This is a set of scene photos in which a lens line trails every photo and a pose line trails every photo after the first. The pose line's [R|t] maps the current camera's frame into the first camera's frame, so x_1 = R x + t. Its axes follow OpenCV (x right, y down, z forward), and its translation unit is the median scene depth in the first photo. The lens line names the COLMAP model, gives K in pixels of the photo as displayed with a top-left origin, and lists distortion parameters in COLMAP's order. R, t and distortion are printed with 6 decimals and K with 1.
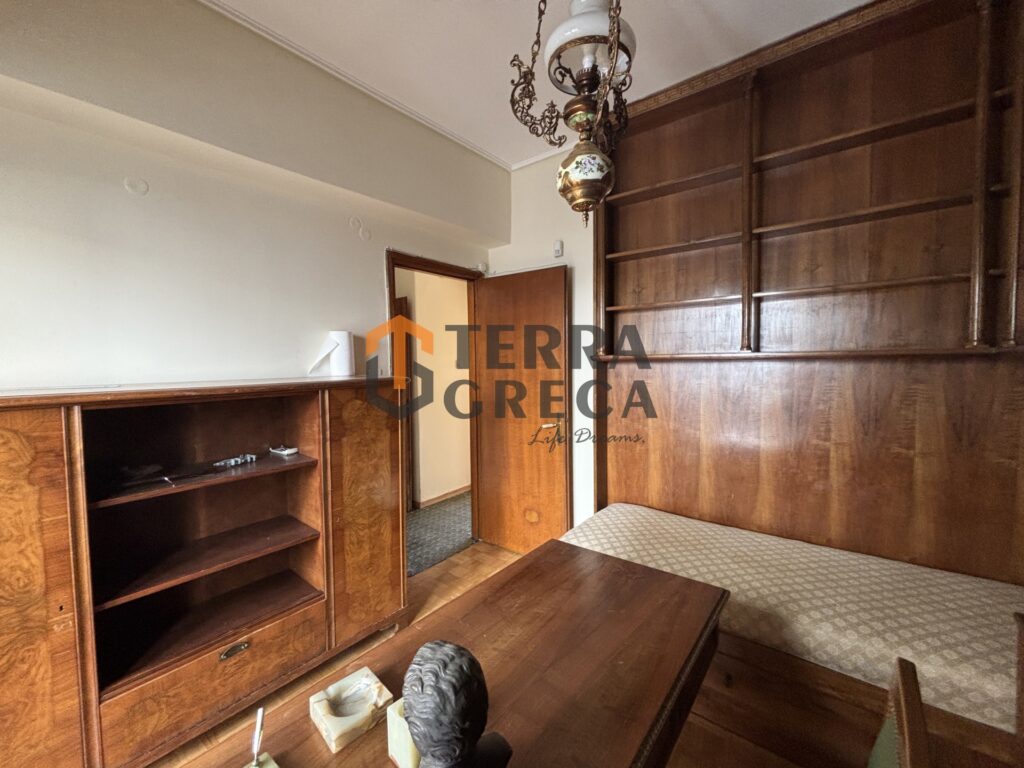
lens RADIAL K [[417.8, 0, 509.6], [0, 417.8, 379.8], [0, 0, 1]] dist [-0.002482, 0.001546]
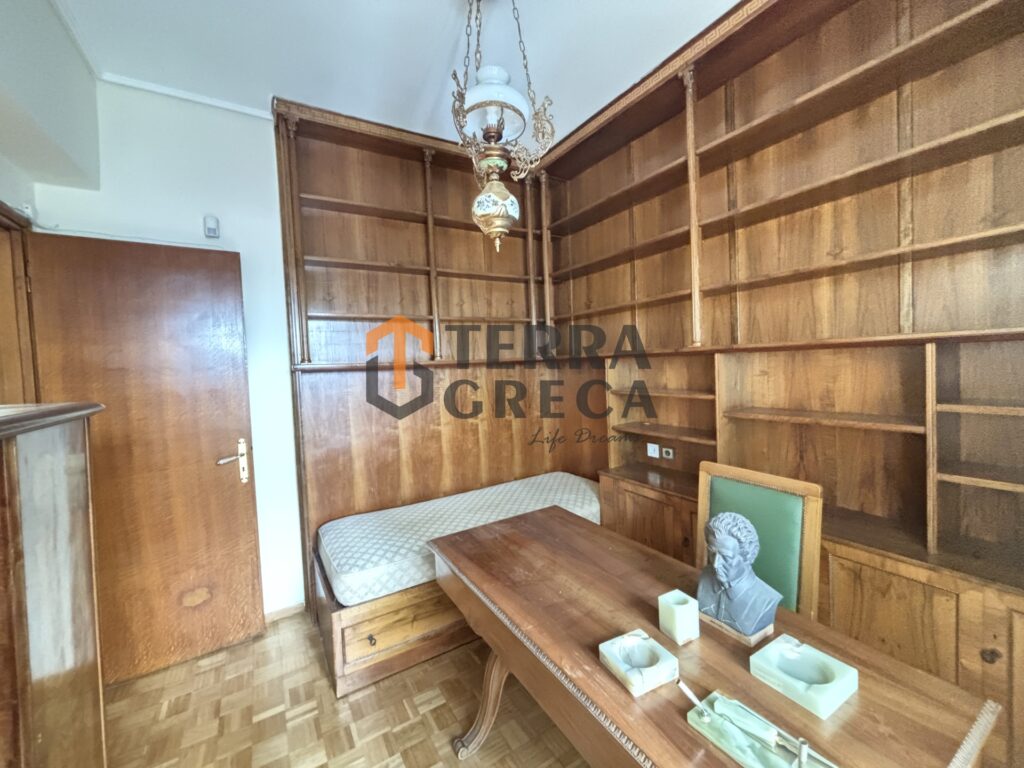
lens RADIAL K [[417.8, 0, 511.8], [0, 417.8, 380.5], [0, 0, 1]] dist [-0.002482, 0.001546]
pose [[0.331802, -0.036446, 0.942645, -0.556559], [0.081487, 0.996626, 0.009851, 0.003075], [-0.939823, 0.073544, 0.333653, 0.329111]]
